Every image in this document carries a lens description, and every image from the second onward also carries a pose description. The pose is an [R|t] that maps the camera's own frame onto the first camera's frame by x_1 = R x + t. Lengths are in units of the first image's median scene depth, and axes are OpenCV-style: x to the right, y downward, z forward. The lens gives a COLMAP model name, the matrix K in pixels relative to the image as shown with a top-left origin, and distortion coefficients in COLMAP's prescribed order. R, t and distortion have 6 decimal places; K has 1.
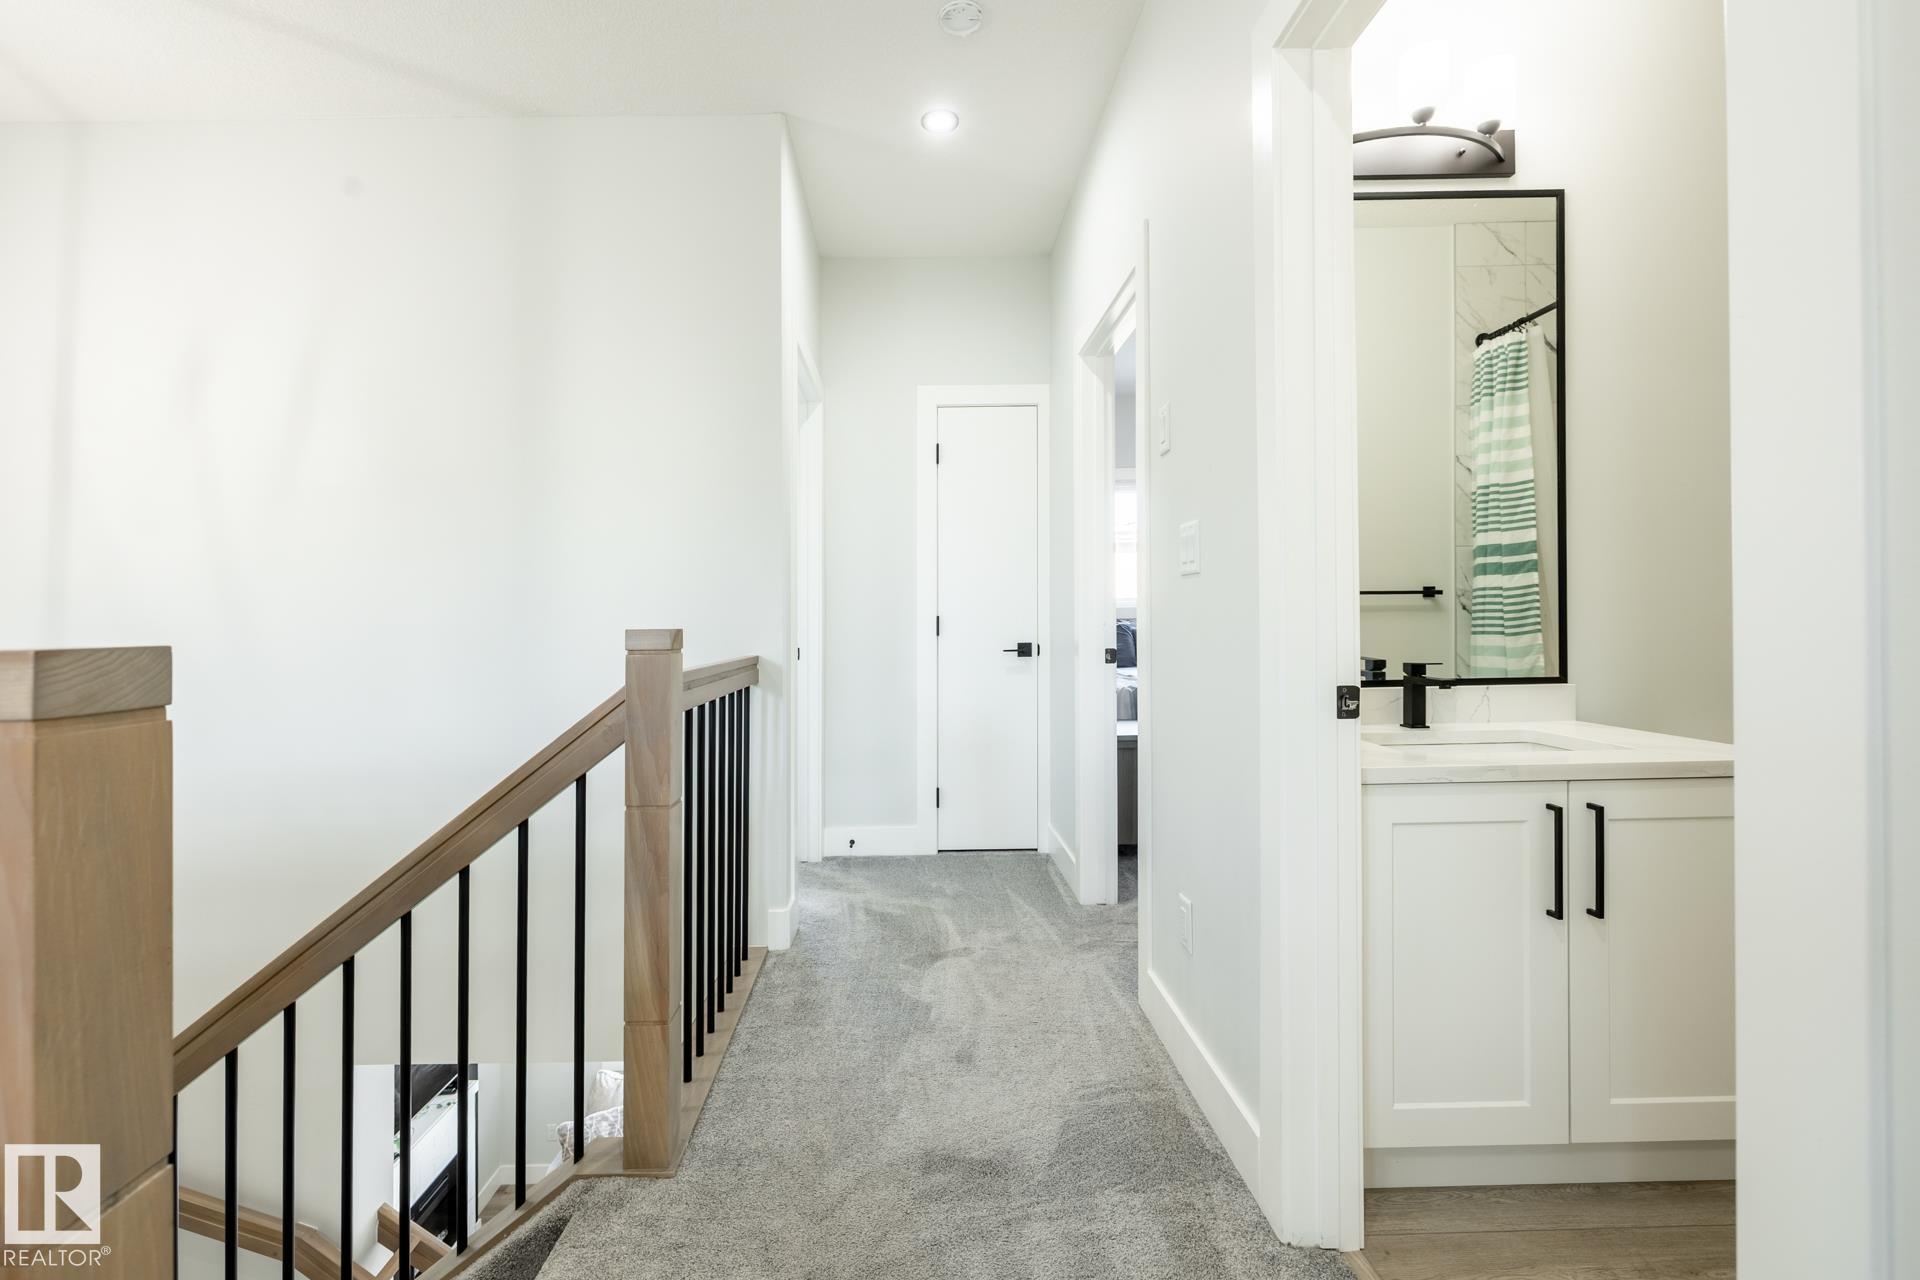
lens RADIAL K [[812.3, 0, 916.5], [0, 812.3, 618.7], [0, 0, 1]] dist [-0.001345, 0.000037]
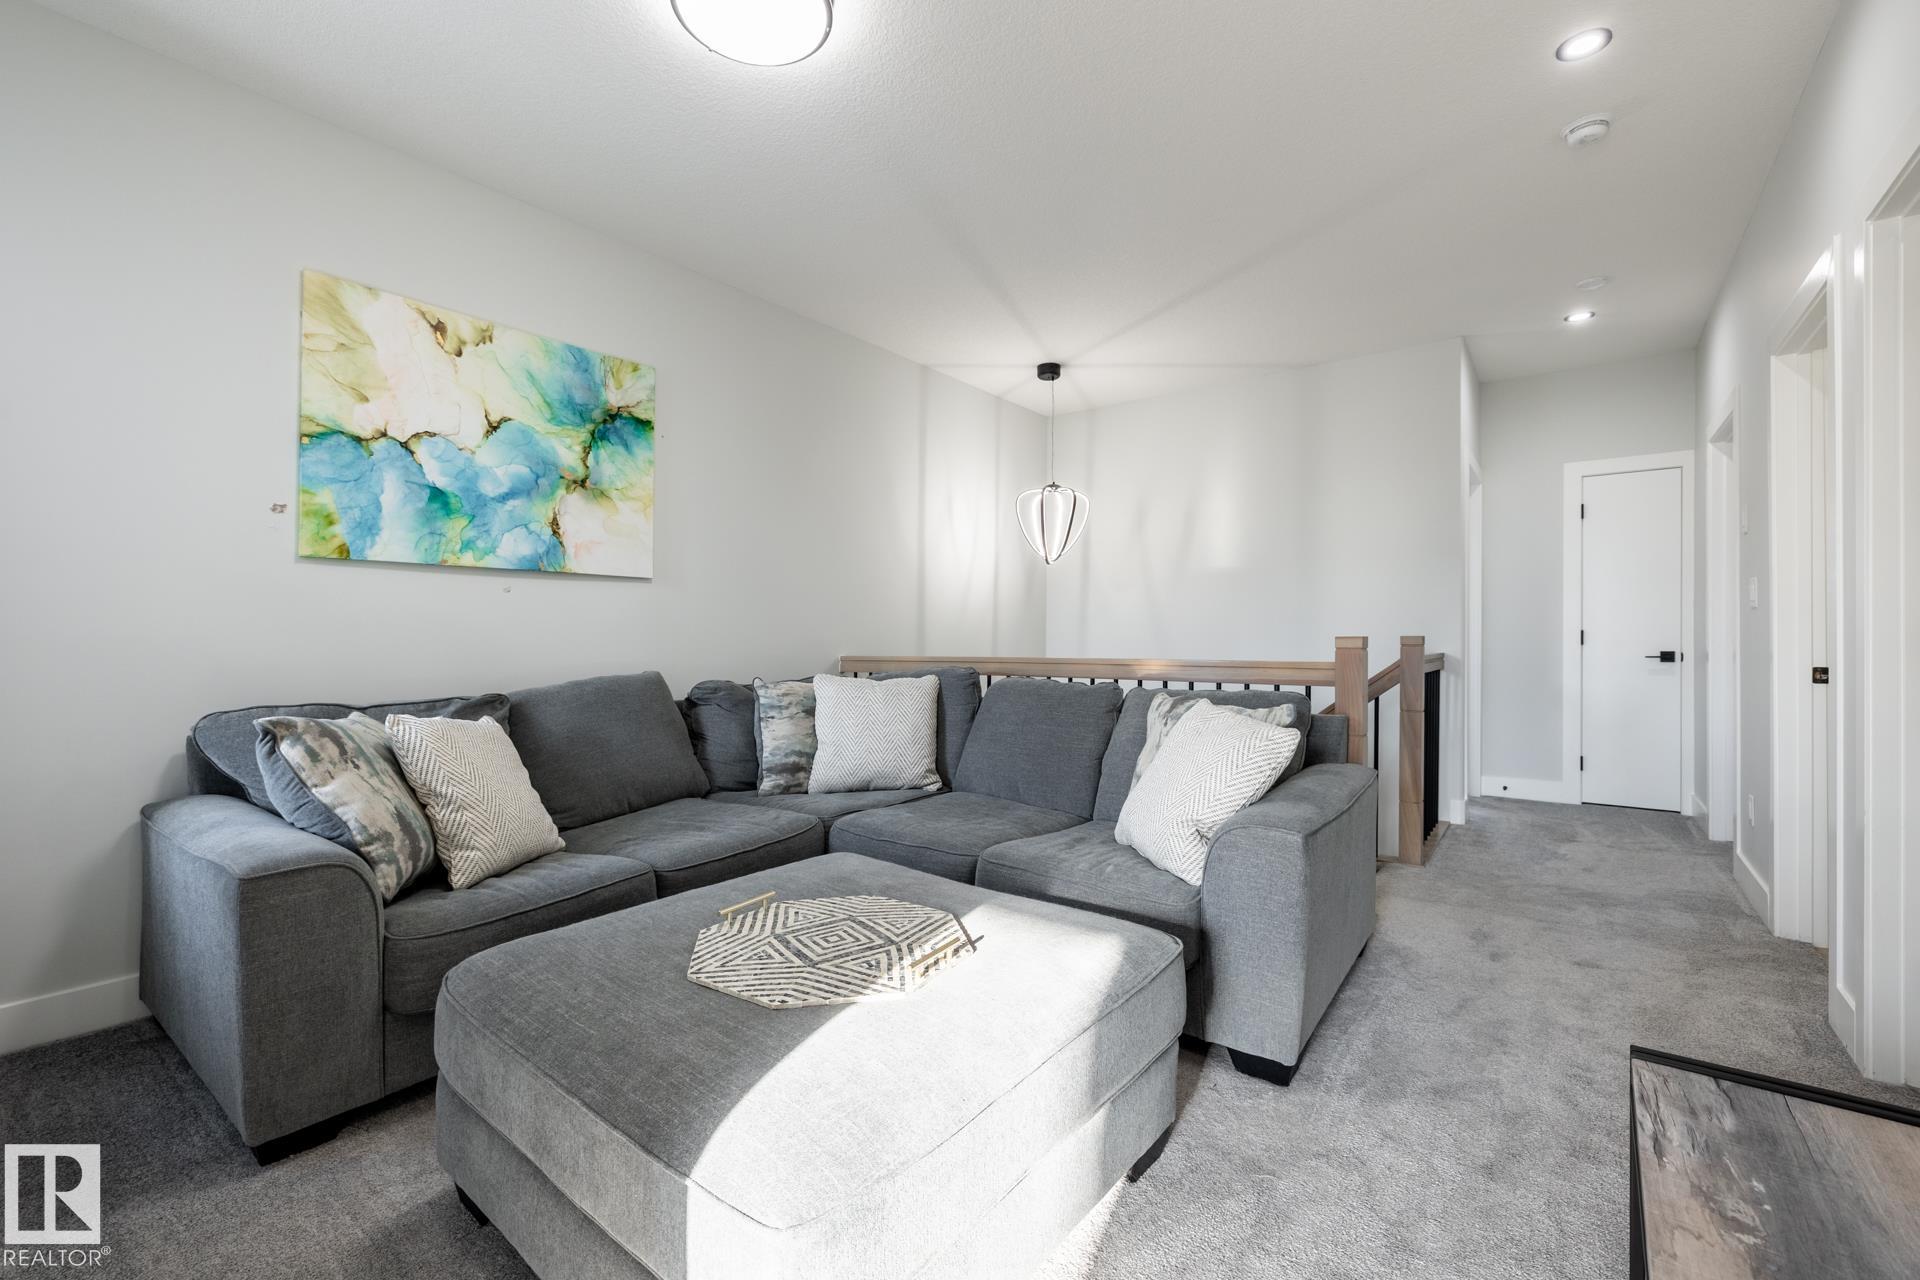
lens RADIAL K [[812.3, 0, 937.8], [0, 812.3, 624.0], [0, 0, 1]] dist [-0.001345, 0.000037]
pose [[0.785256, 0.004777, -0.619153, 0.022864], [-0.008307, 0.999962, -0.002821, -0.000393], [0.619116, 0.007358, 0.785265, -0.824686]]
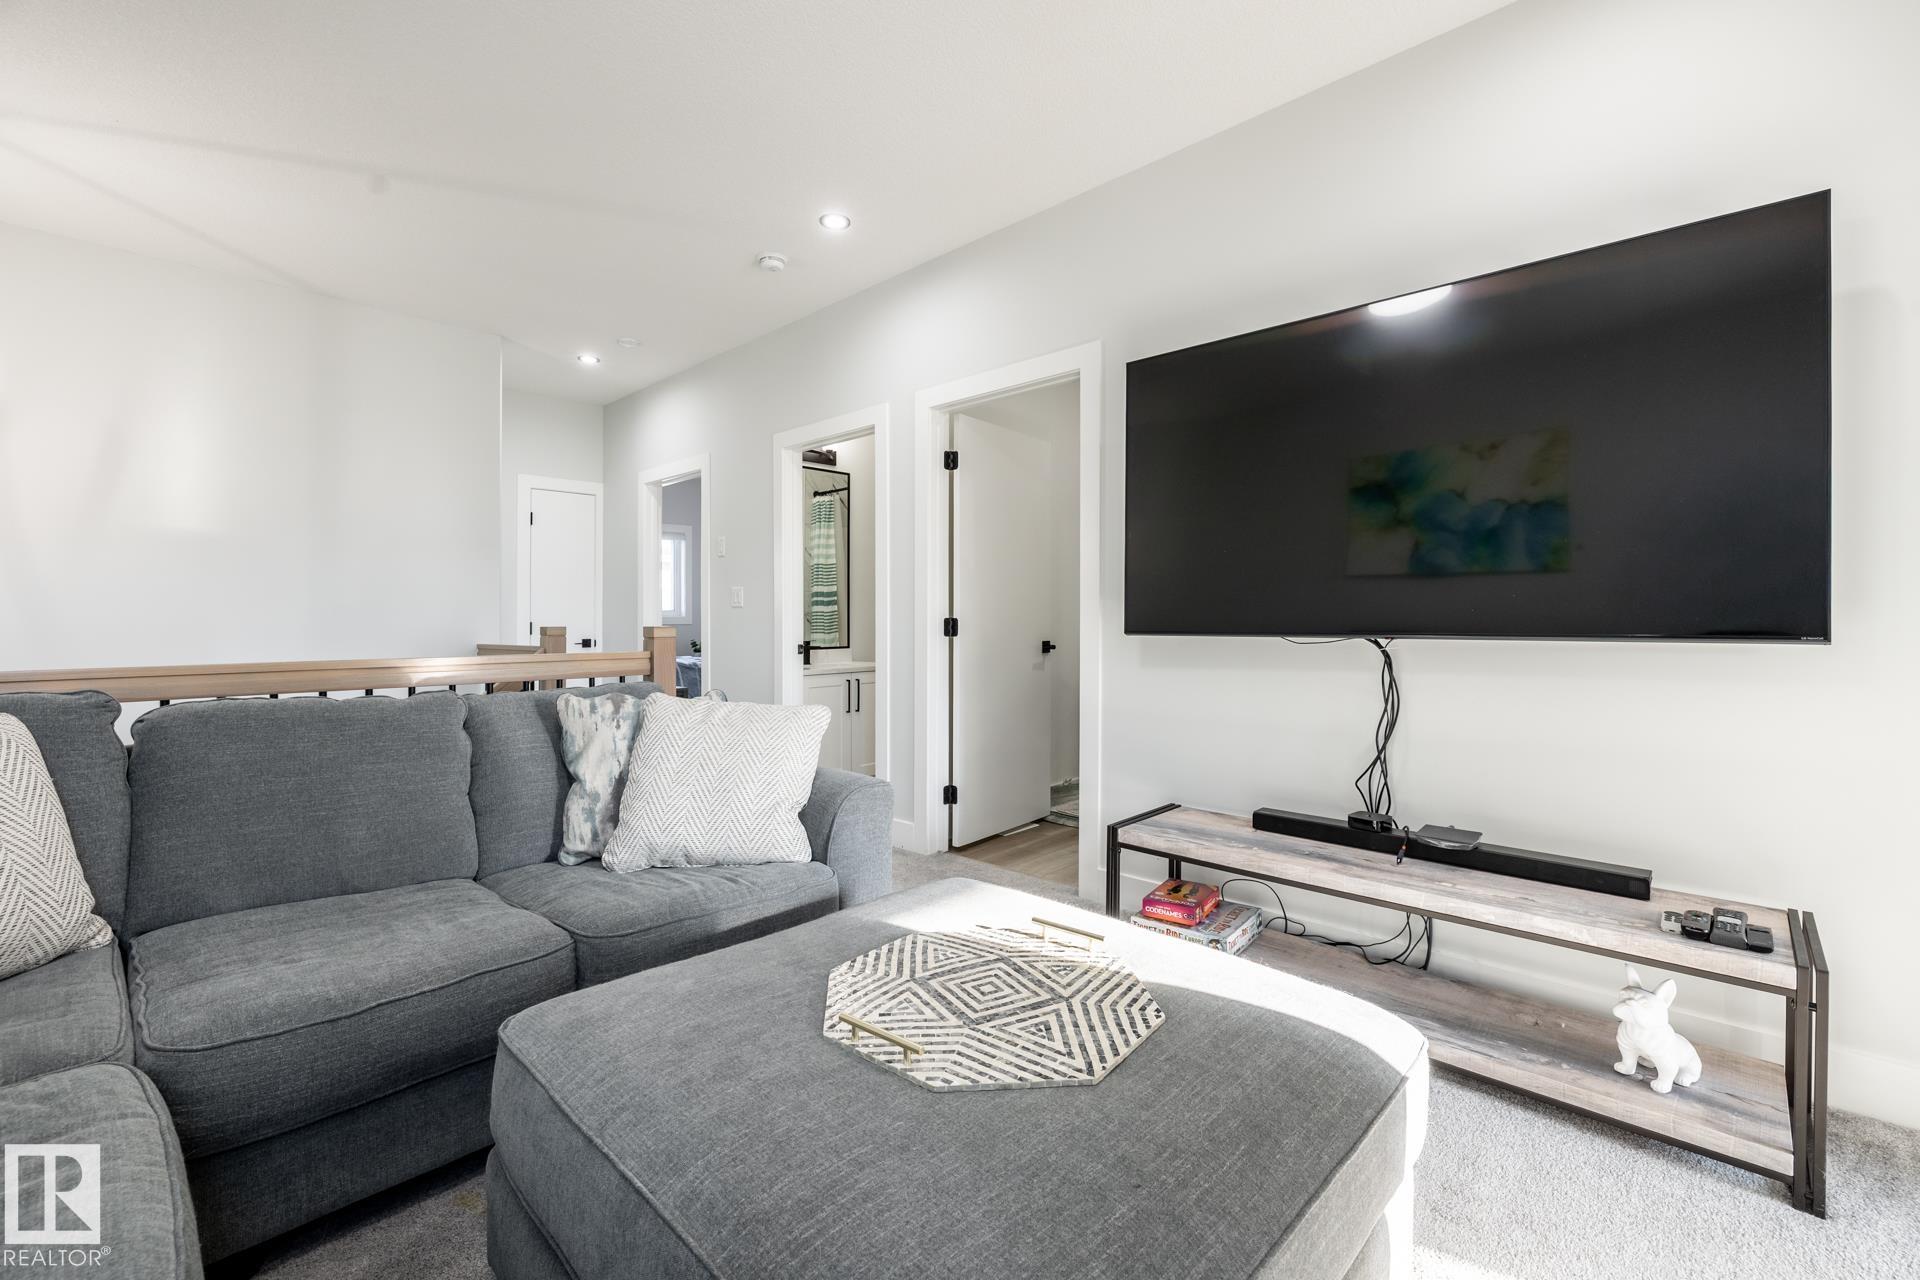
lens RADIAL K [[812.3, 0, 958.9], [0, 812.3, 631.6], [0, 0, 1]] dist [-0.001345, 0.000037]
pose [[0.679581, 0.004036, 0.733589, -0.627057], [-0.006272, 0.999980, 0.000308, 0.010801], [-0.733573, -0.004811, 0.679593, -0.742054]]
